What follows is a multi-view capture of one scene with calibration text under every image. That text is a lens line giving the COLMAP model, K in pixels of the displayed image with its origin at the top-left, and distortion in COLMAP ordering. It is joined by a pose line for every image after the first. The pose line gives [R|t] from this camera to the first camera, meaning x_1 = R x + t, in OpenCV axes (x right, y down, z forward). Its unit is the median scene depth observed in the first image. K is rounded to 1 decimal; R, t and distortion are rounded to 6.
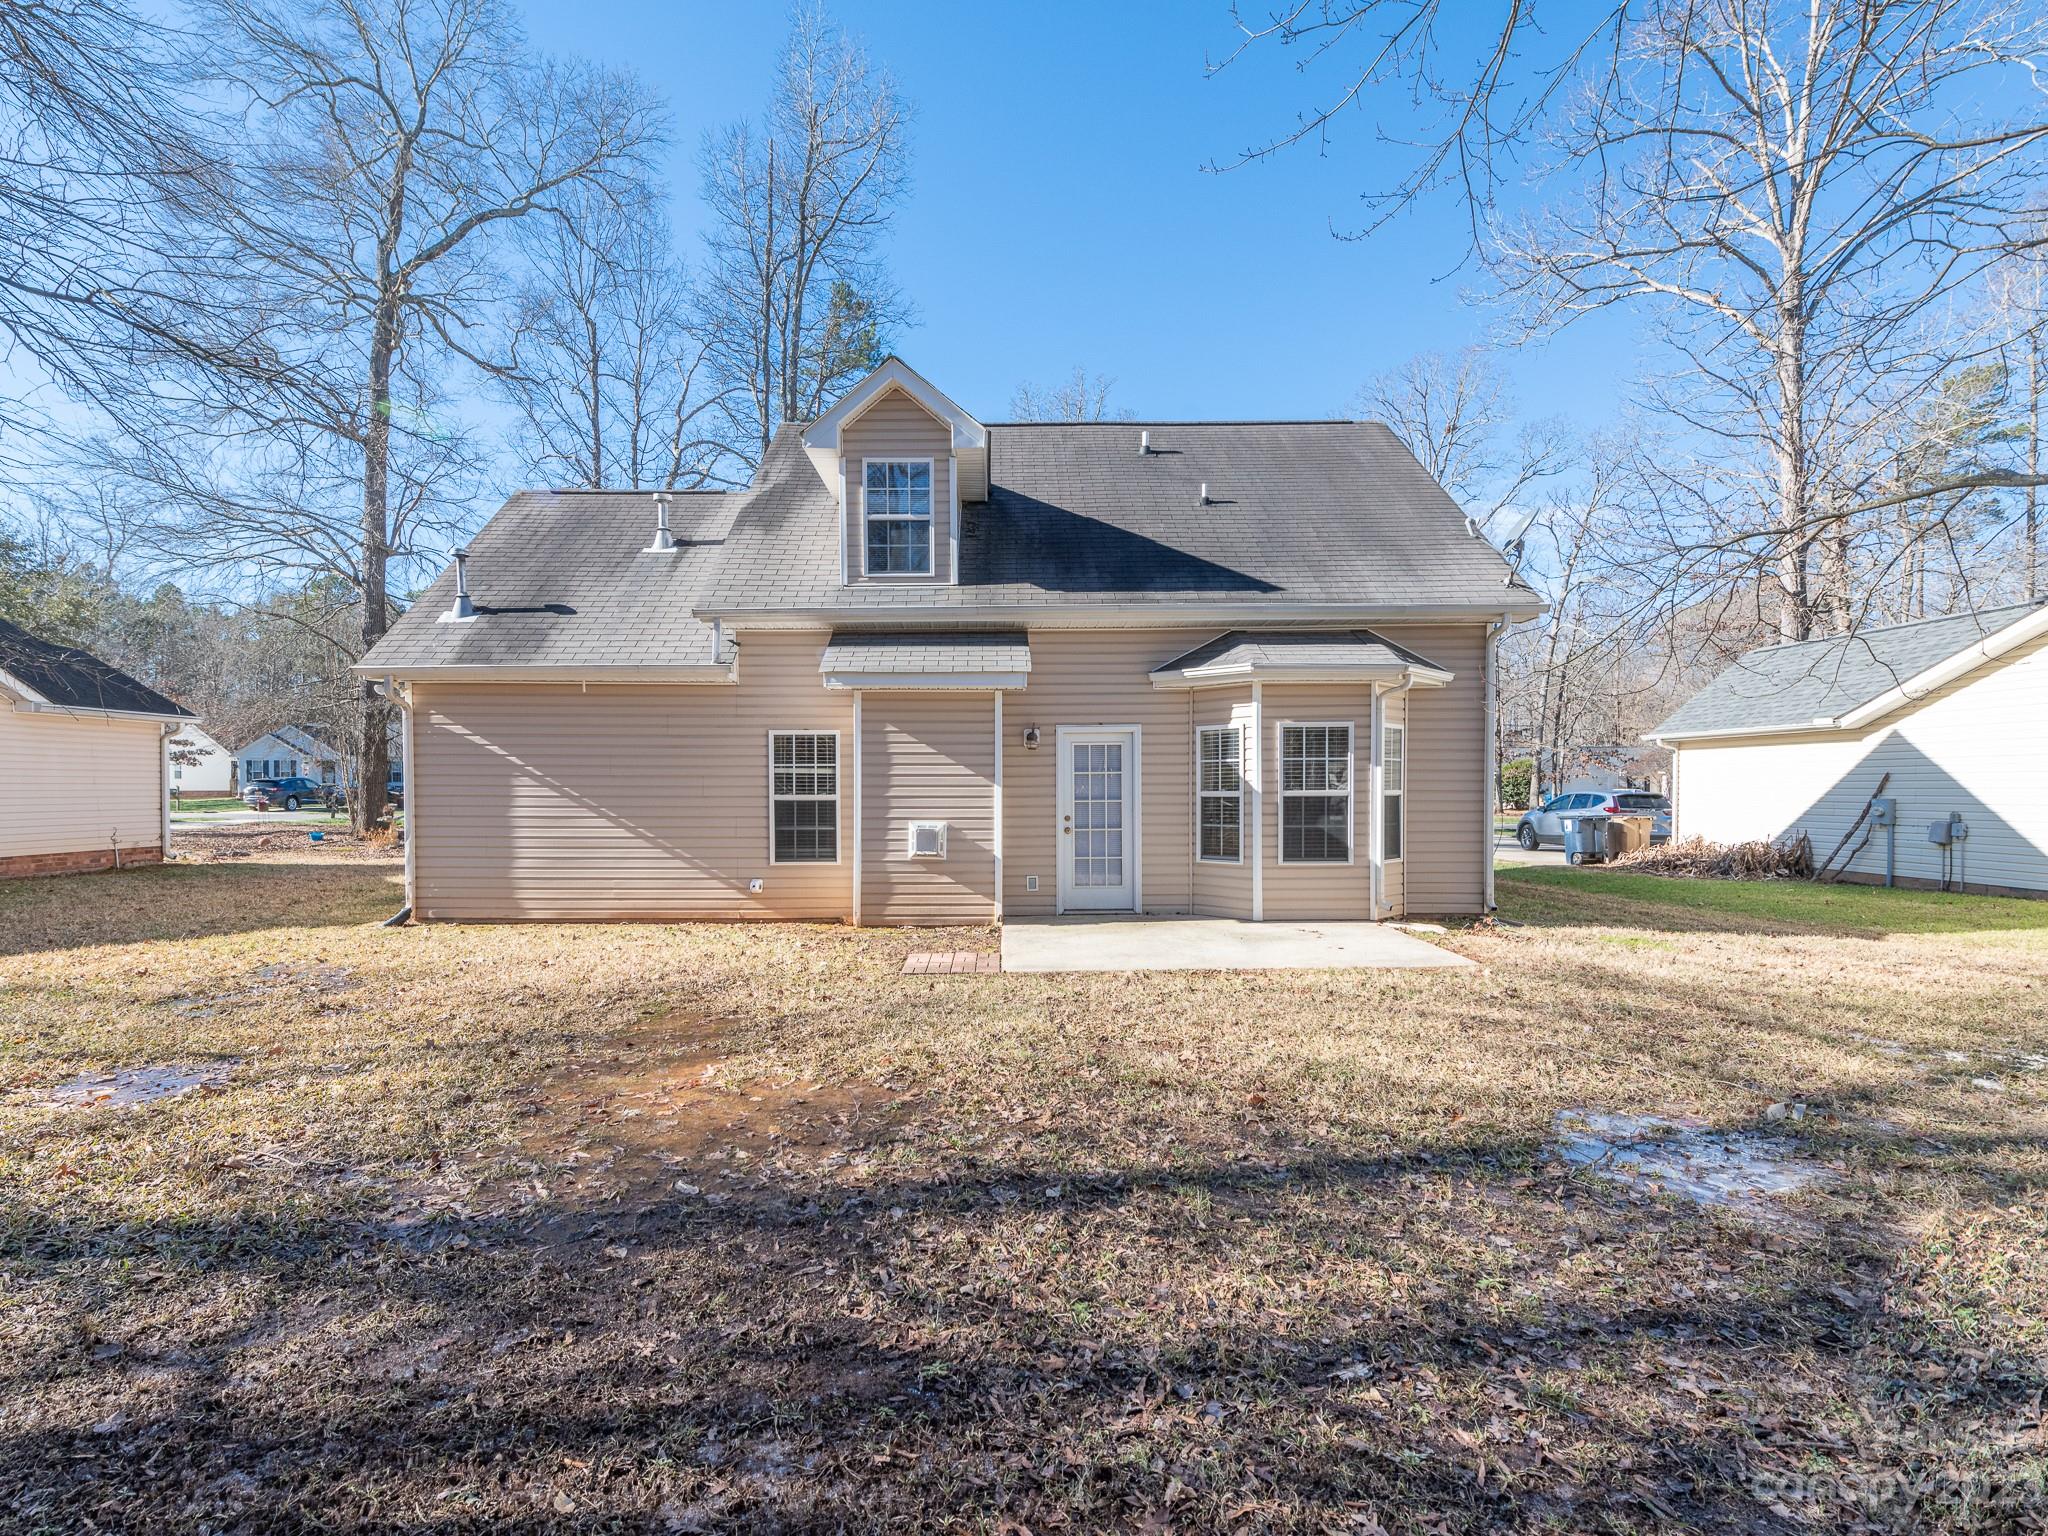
lens RADIAL K [[926.9, 0, 1018.4], [0, 926.9, 768.6], [0, 0, 1]] dist [0.007588, -0.000554]
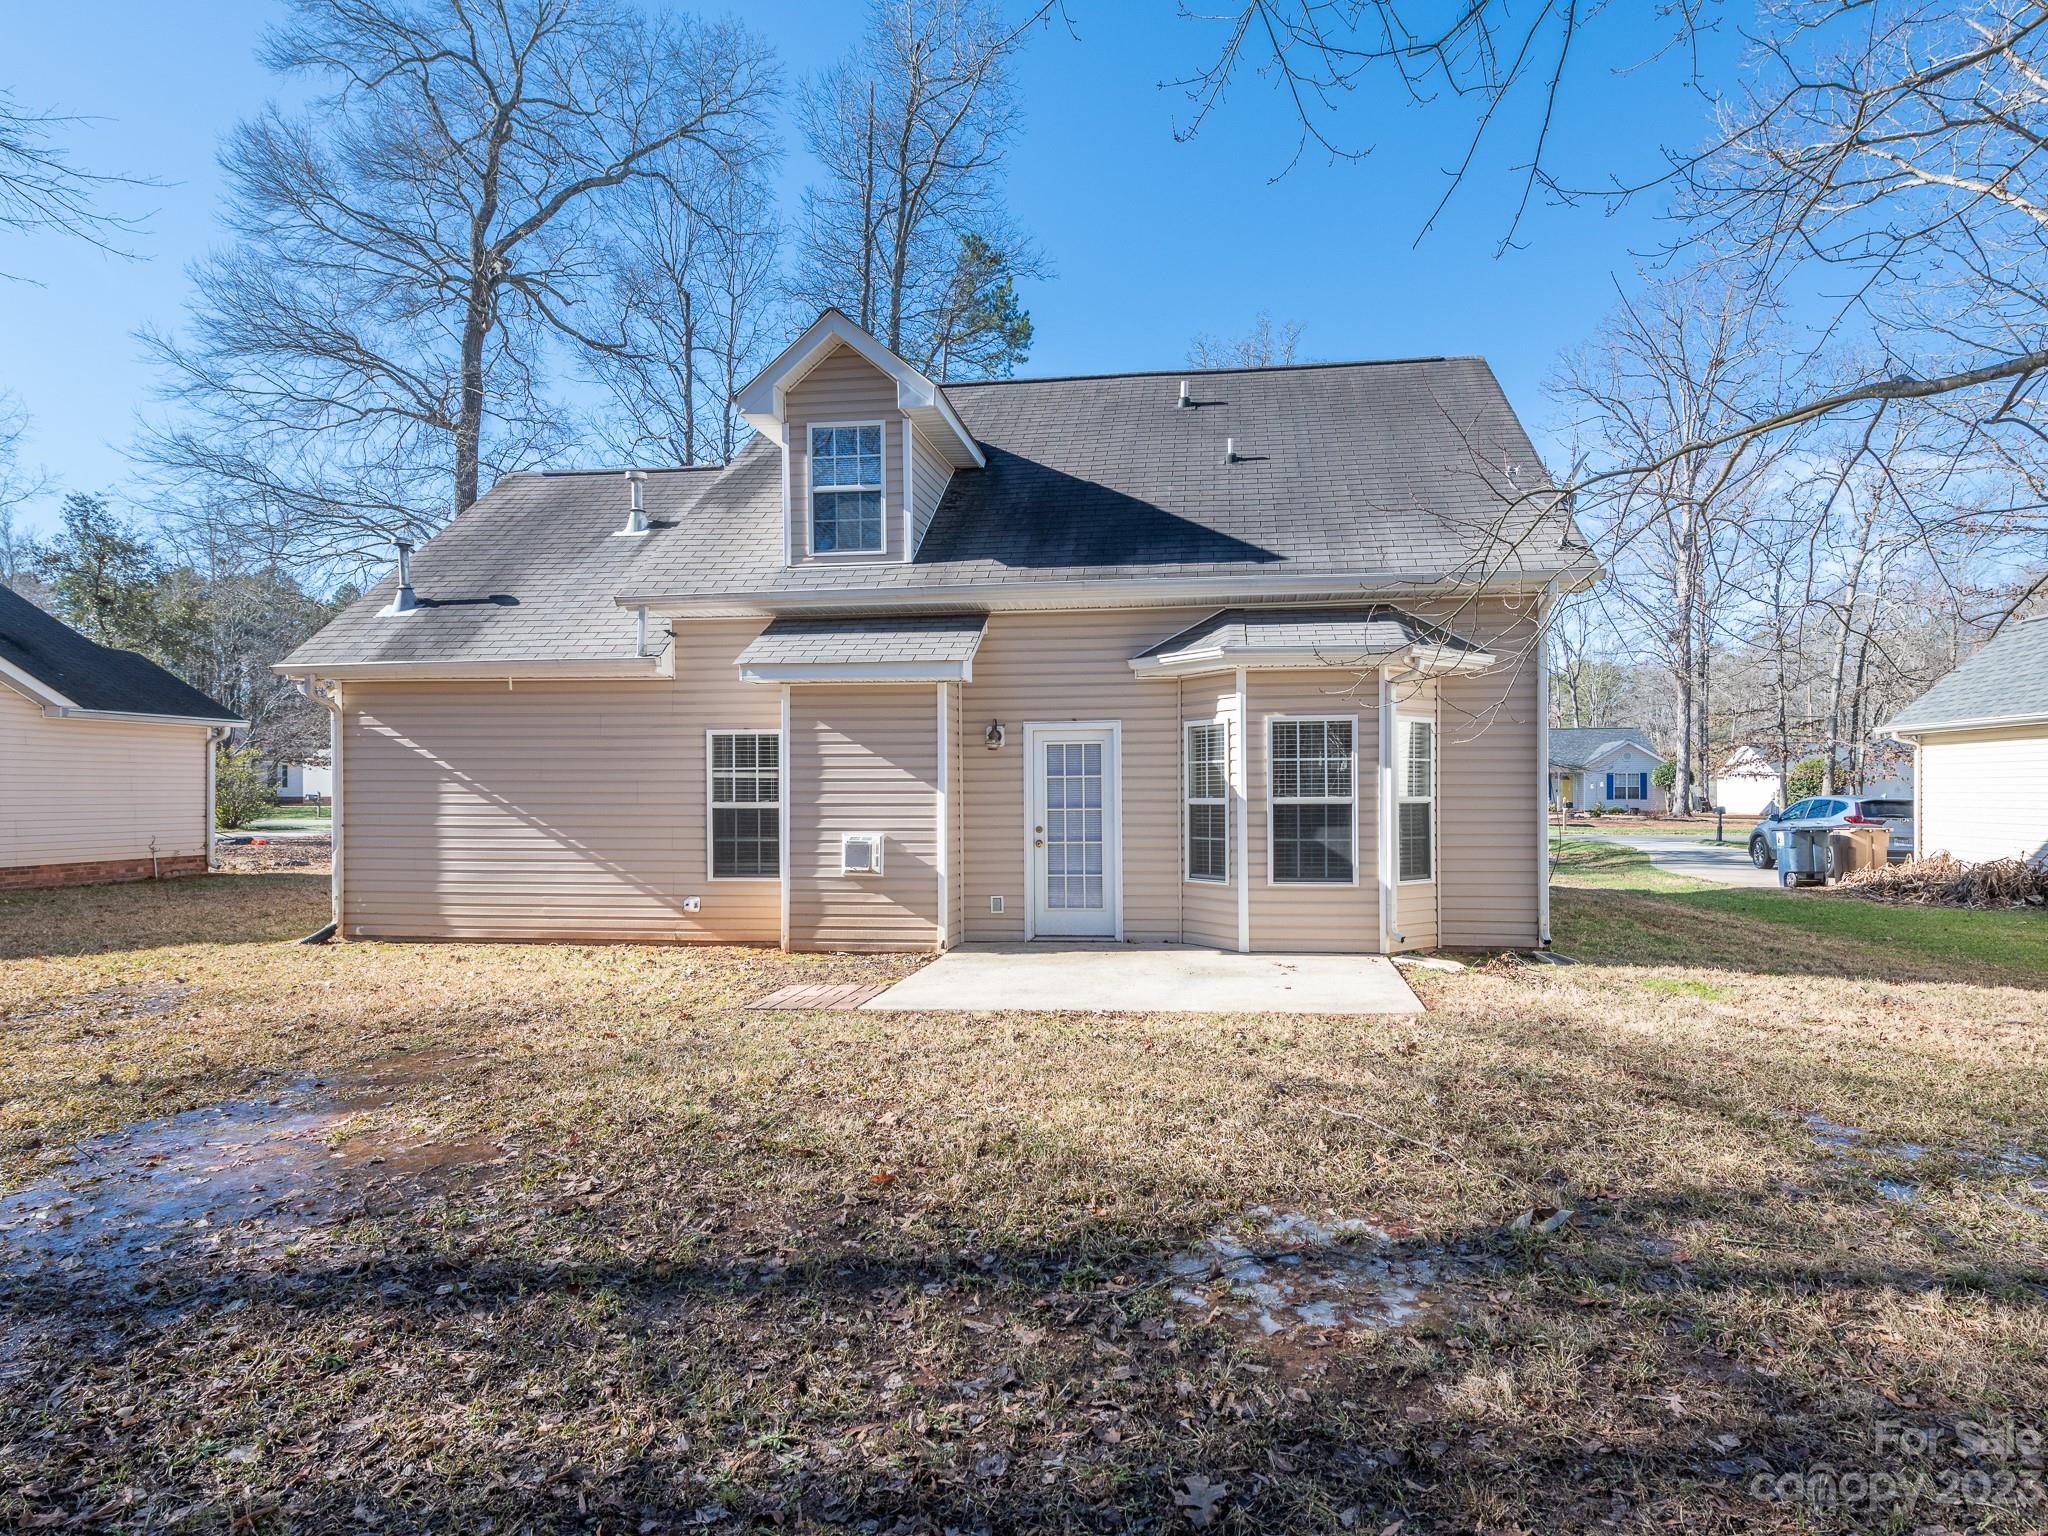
lens RADIAL K [[1047.3, 0, 1061.9], [0, 1047.3, 754.6], [0, 0, 1]] dist [0.015296, -0.008188]
pose [[0.993915, -0.005119, -0.110026, 0.181570], [0.003424, 0.999873, -0.015591, -0.000714], [0.110092, 0.015119, 0.993806, 0.031413]]
